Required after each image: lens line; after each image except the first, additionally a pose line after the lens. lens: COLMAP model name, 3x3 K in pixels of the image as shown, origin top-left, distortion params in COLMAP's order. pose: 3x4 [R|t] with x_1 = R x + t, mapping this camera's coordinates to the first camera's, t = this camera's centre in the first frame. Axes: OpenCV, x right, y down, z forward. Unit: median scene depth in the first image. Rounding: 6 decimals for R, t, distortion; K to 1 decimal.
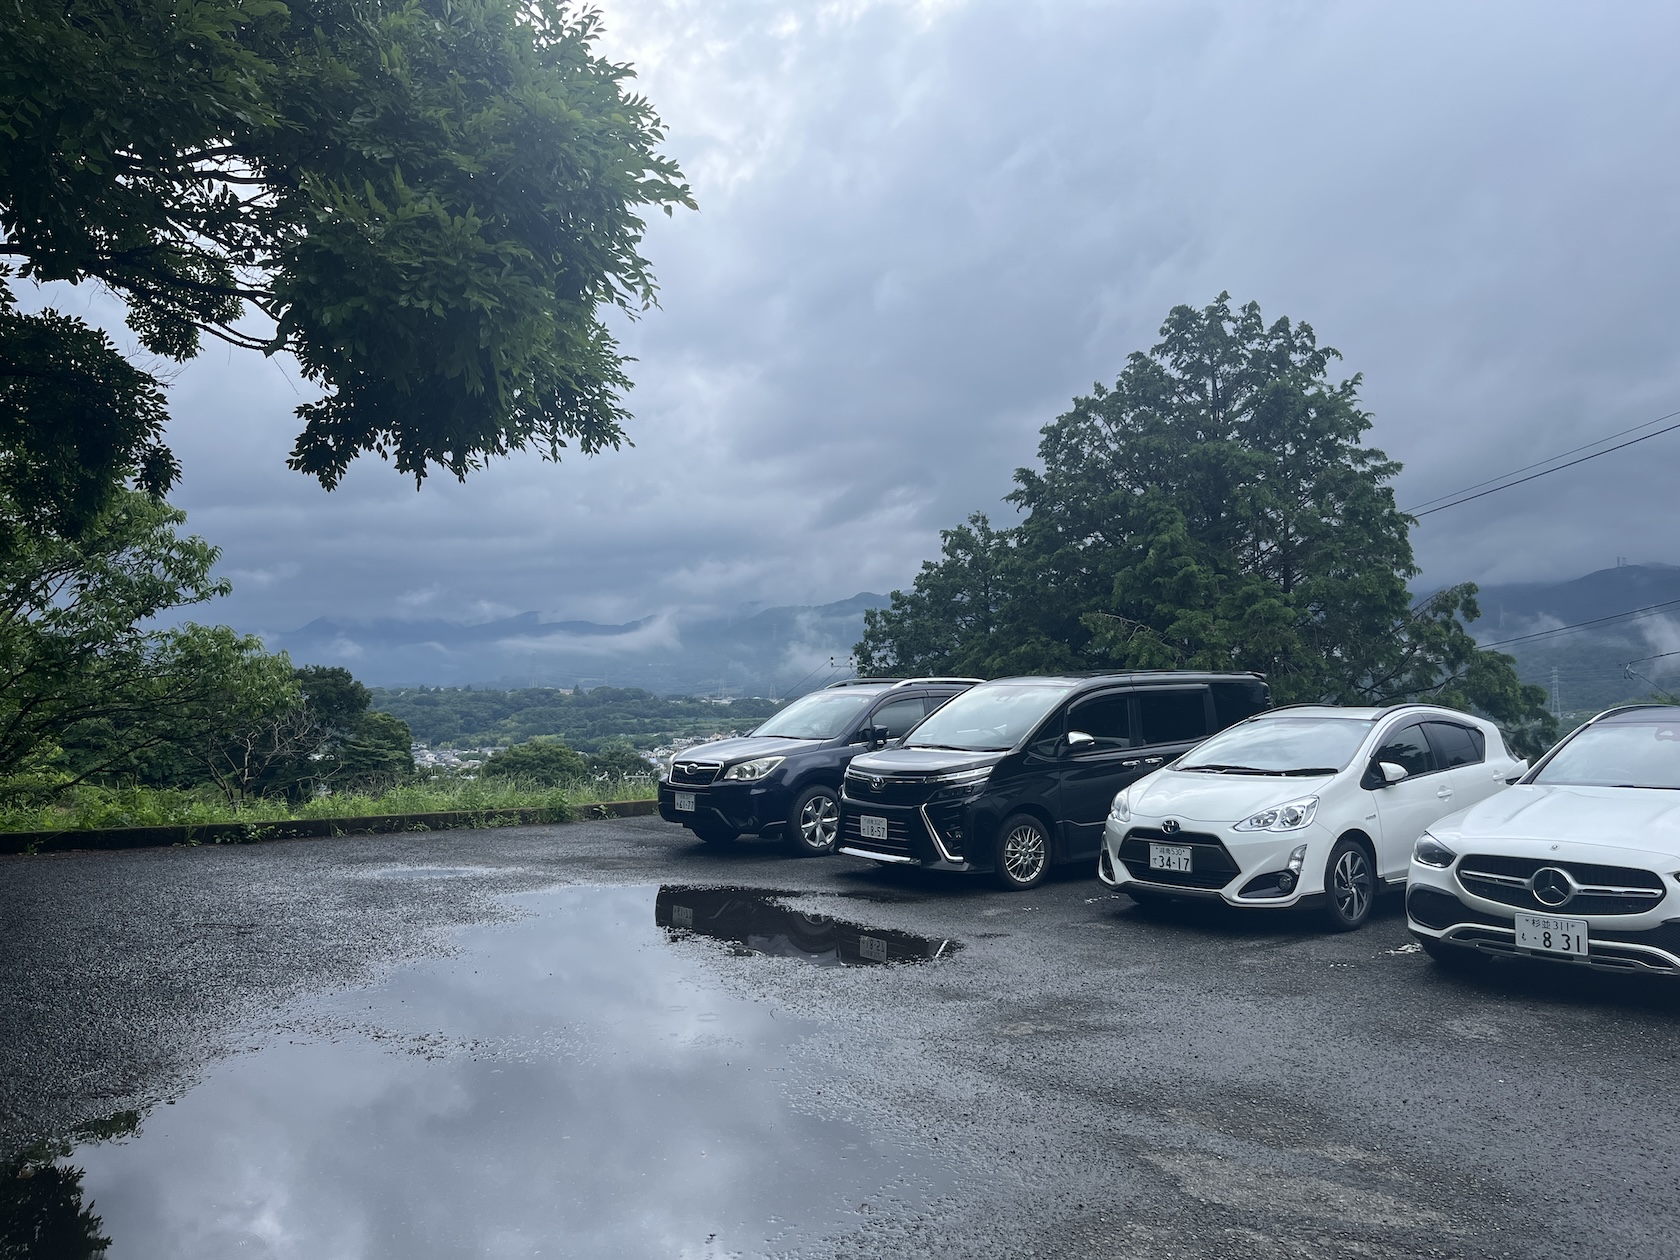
lens RADIAL K [[1271.4, 0, 839.1], [0, 1271.4, 617.5], [0, 0, 1]] dist [0.055365, -0.080111]
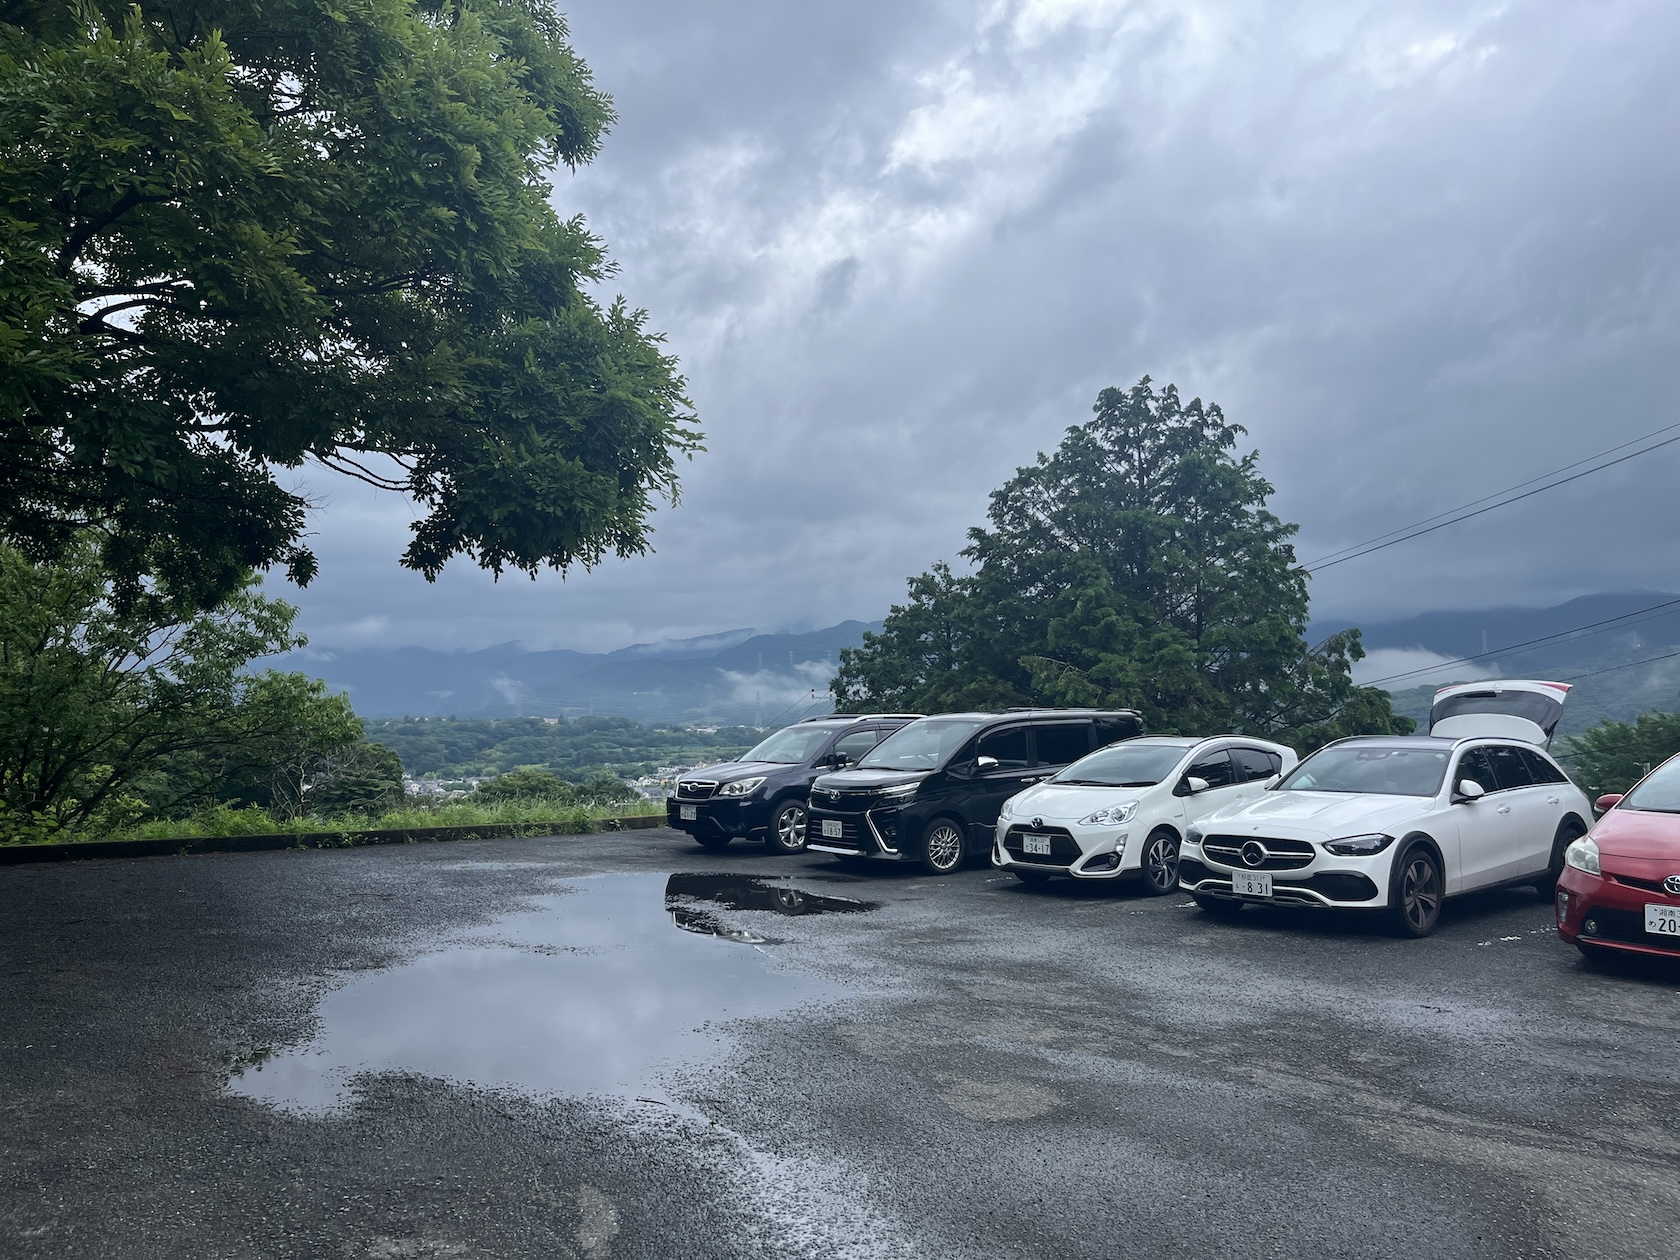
lens RADIAL K [[1270.8, 0, 829.4], [0, 1270.8, 615.9], [0, 0, 1]] dist [0.061404, -0.110345]
pose [[0.999983, -0.003847, 0.004362, 0.014356], [0.003948, 0.999722, -0.023230, -0.020261], [-0.004272, 0.023247, 0.999721, -0.250159]]
